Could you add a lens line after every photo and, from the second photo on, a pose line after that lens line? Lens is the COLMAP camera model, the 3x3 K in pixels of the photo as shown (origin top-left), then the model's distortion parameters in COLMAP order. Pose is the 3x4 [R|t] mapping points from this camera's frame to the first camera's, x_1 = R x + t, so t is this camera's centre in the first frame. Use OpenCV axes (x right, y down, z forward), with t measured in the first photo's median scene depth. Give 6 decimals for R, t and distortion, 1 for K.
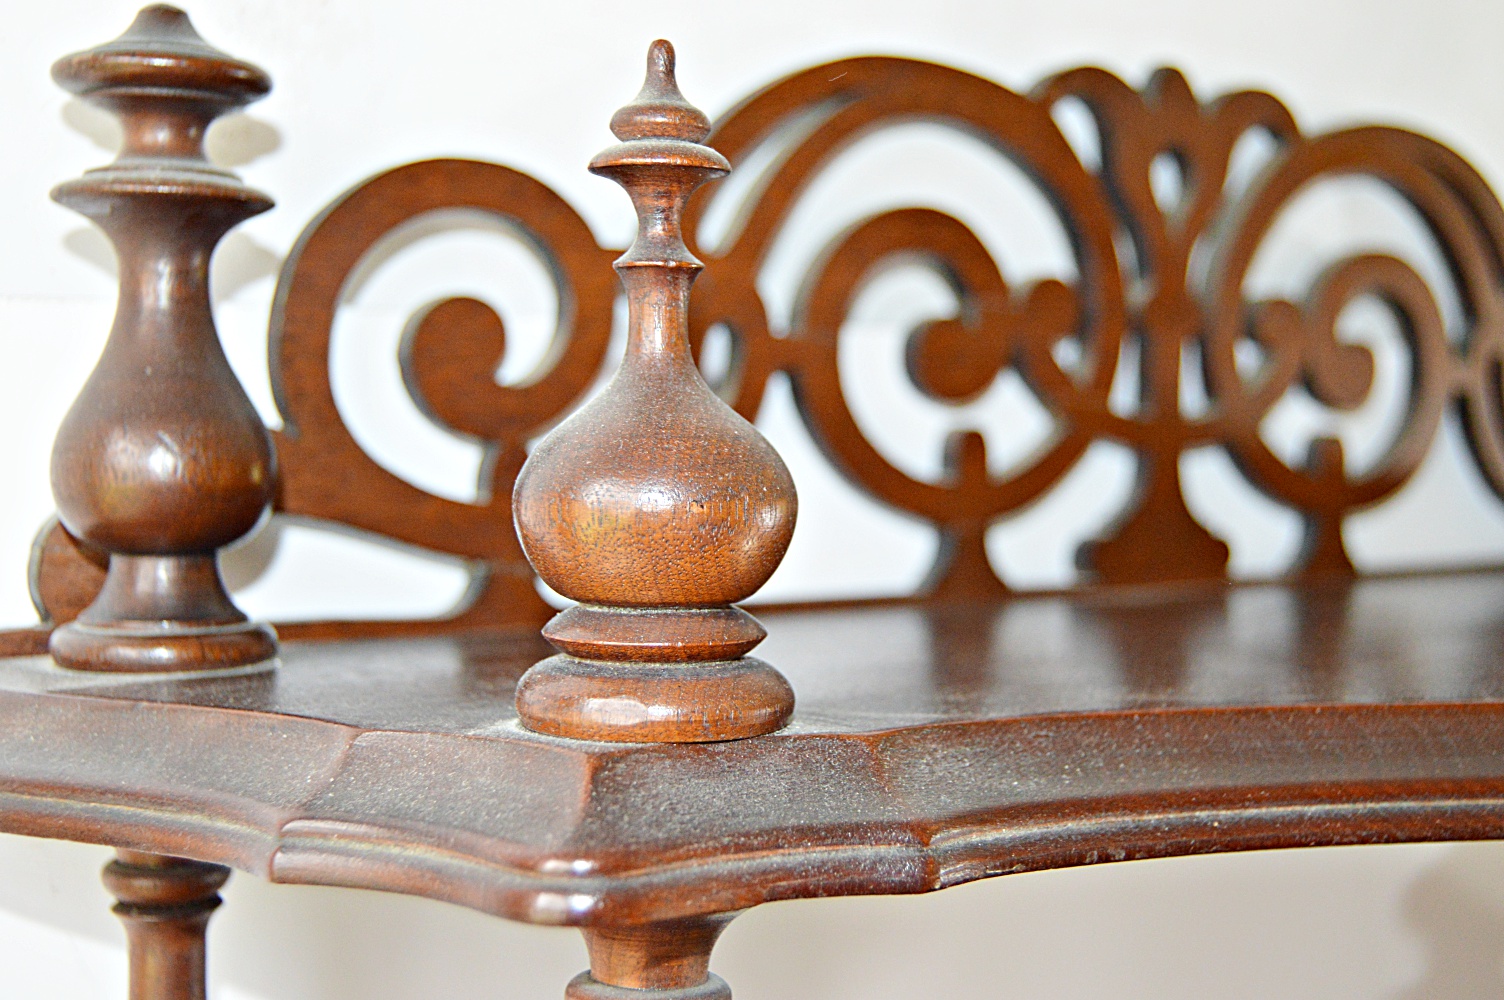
lens RADIAL K [[2023.2, 0, 789.1], [0, 2023.2, 491.9], [0, 0, 1]] dist [-0.008675, 0.000000]
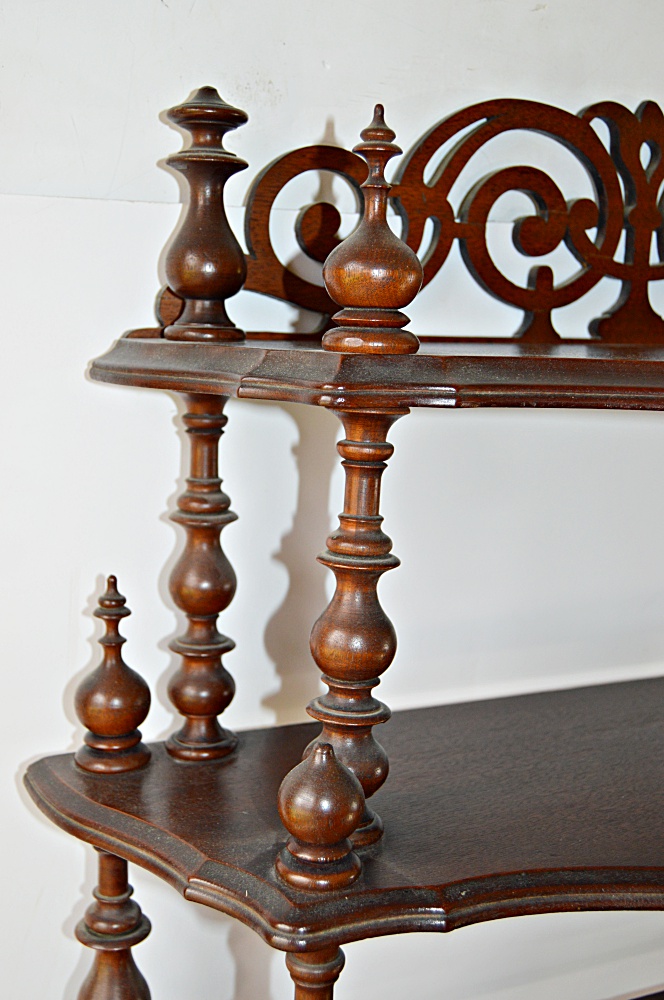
lens RADIAL K [[1204.7, 0, 335.6], [0, 1204.7, 504.6], [0, 0, 1]] dist [-0.009115, 0.000000]
pose [[0.980866, 0.052105, -0.187583, 0.173690], [-0.027436, 0.990899, 0.131783, 0.085208], [0.192742, -0.124115, 0.973368, -0.552512]]
